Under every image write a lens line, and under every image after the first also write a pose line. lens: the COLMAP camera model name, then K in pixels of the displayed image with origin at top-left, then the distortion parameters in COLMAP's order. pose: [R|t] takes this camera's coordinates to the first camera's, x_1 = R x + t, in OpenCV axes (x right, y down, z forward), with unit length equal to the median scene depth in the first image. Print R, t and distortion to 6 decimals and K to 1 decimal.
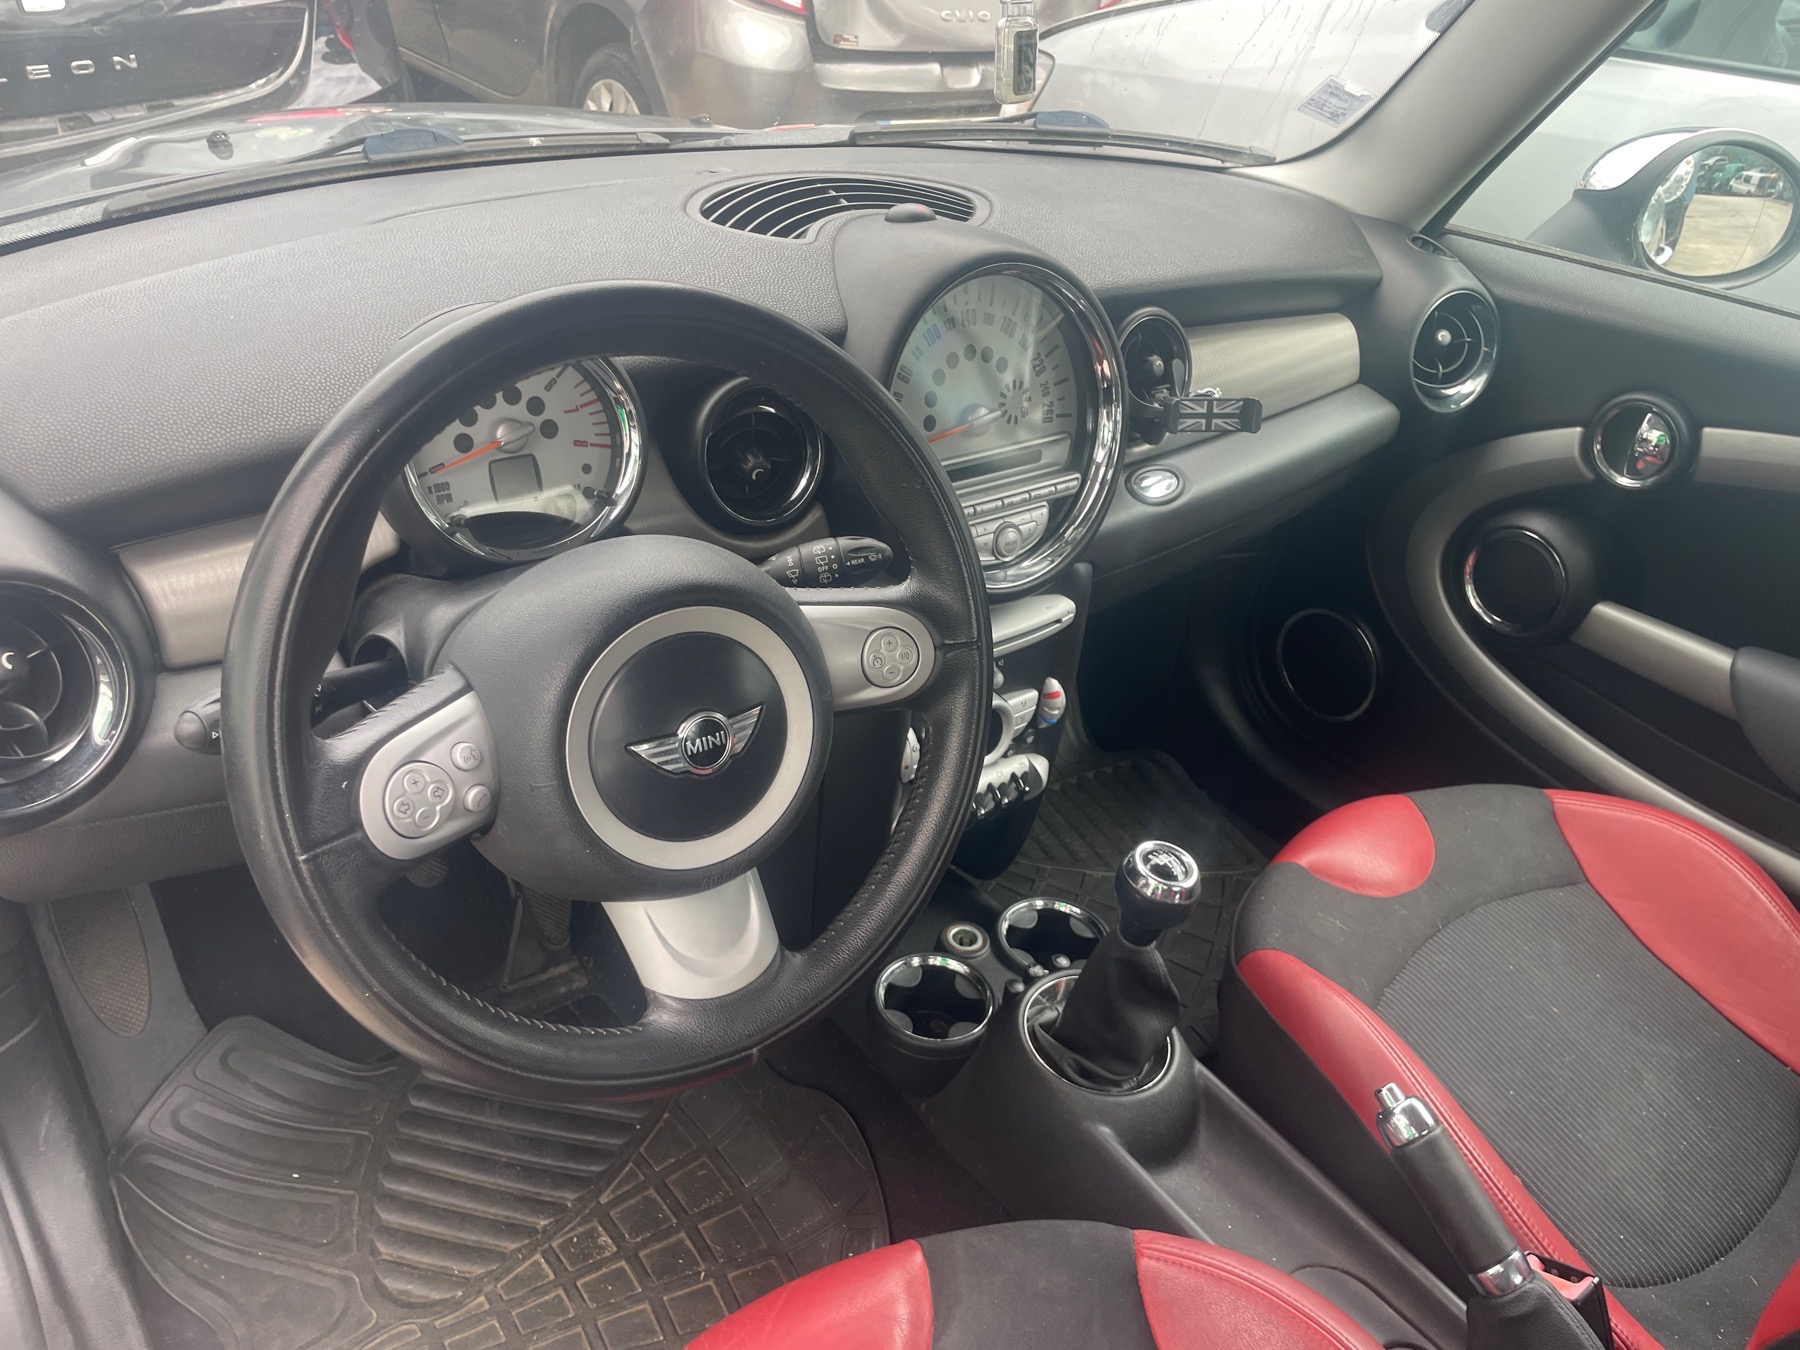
lens RADIAL K [[1385.3, 0, 913.4], [0, 1385.3, 691.5], [0, 0, 1]] dist [0.071073, -0.098318]
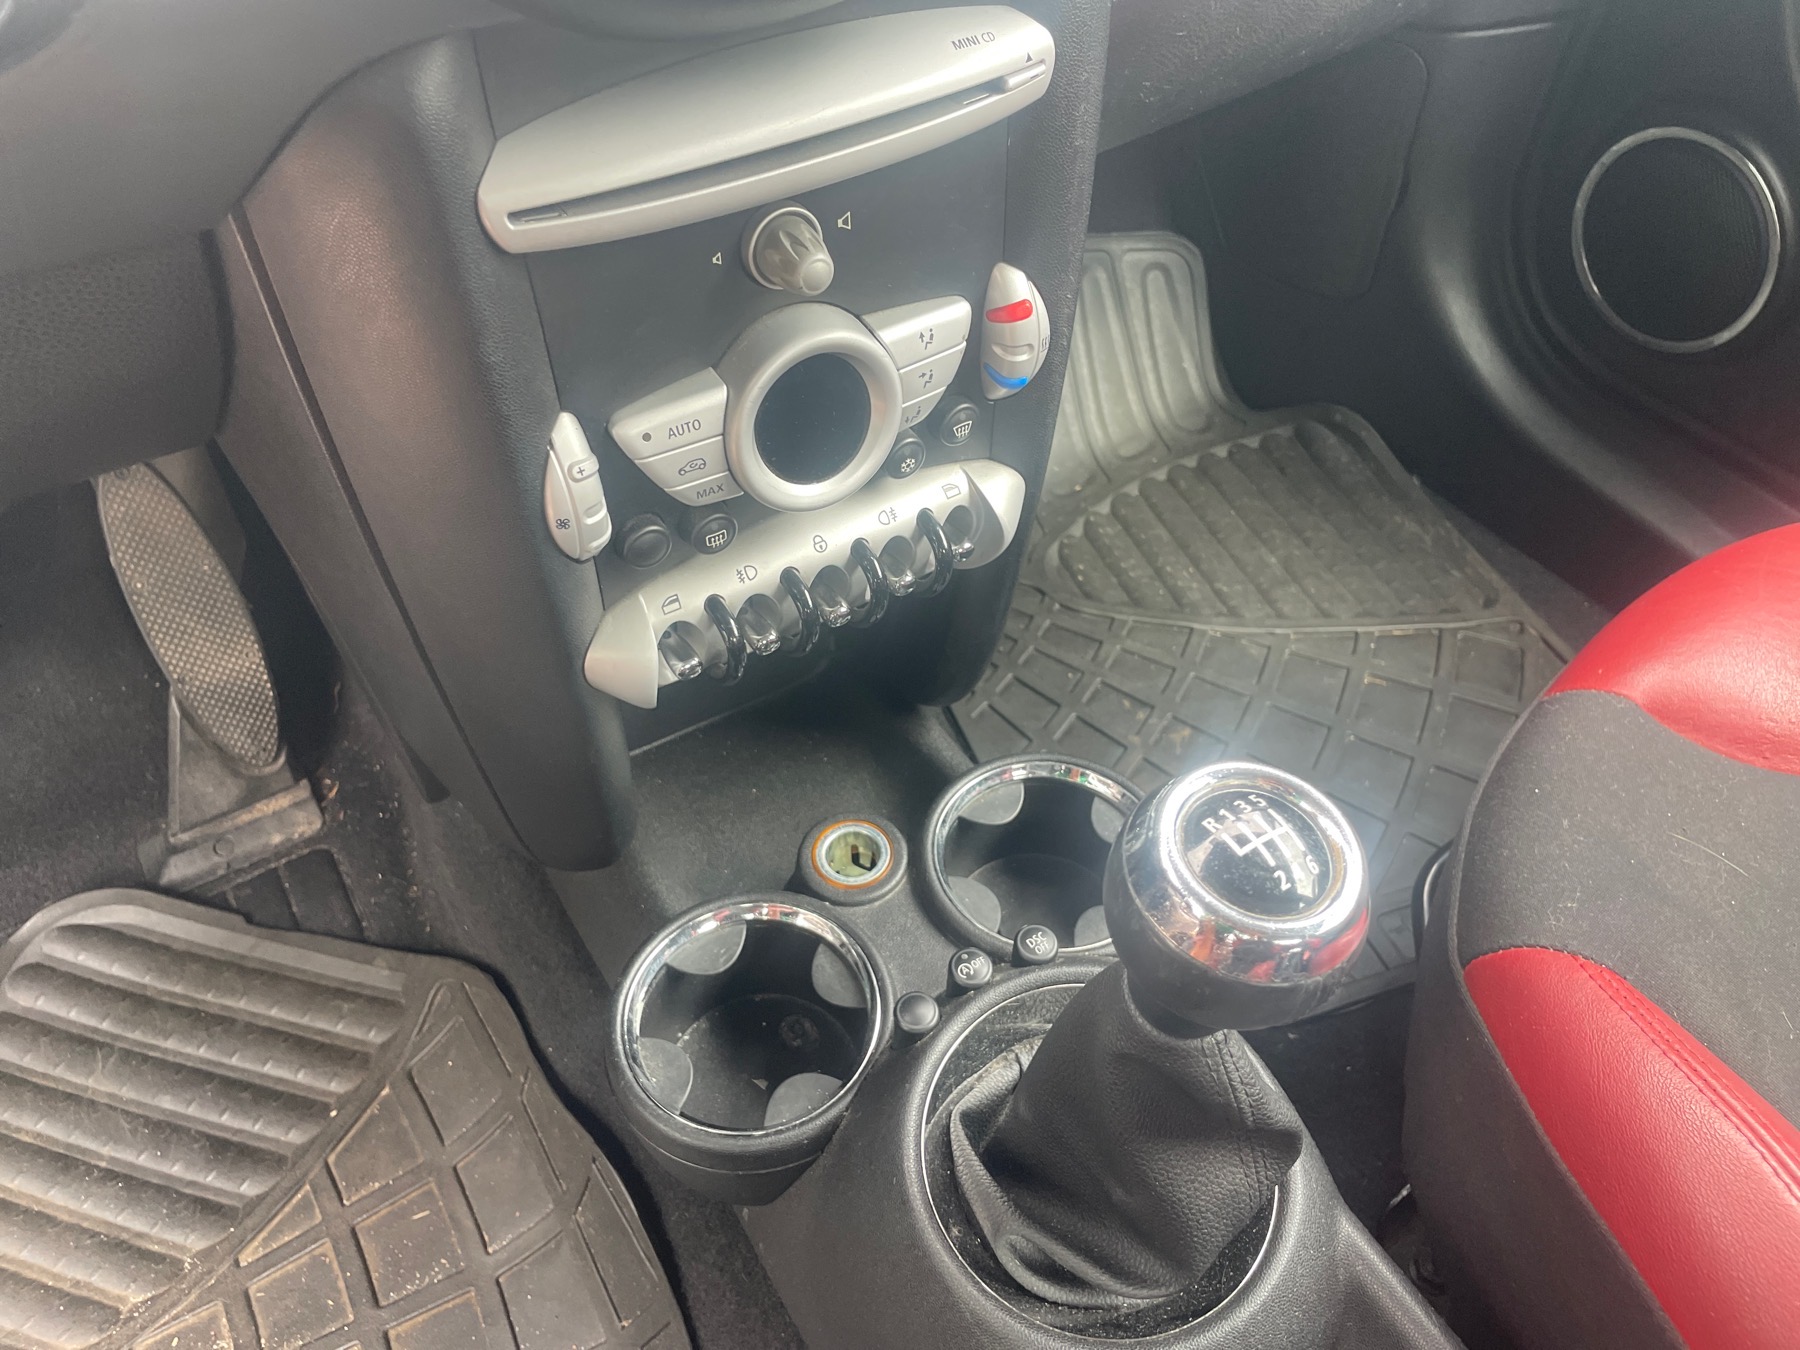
lens RADIAL K [[1385.3, 0, 895.8], [0, 1385.3, 657.9], [0, 0, 1]] dist [0.071073, -0.098318]
pose [[0.988682, 0.012151, -0.149532, 0.124981], [0.023103, 0.972495, 0.231776, 0.005550], [0.148236, -0.232607, 0.961208, 0.589471]]
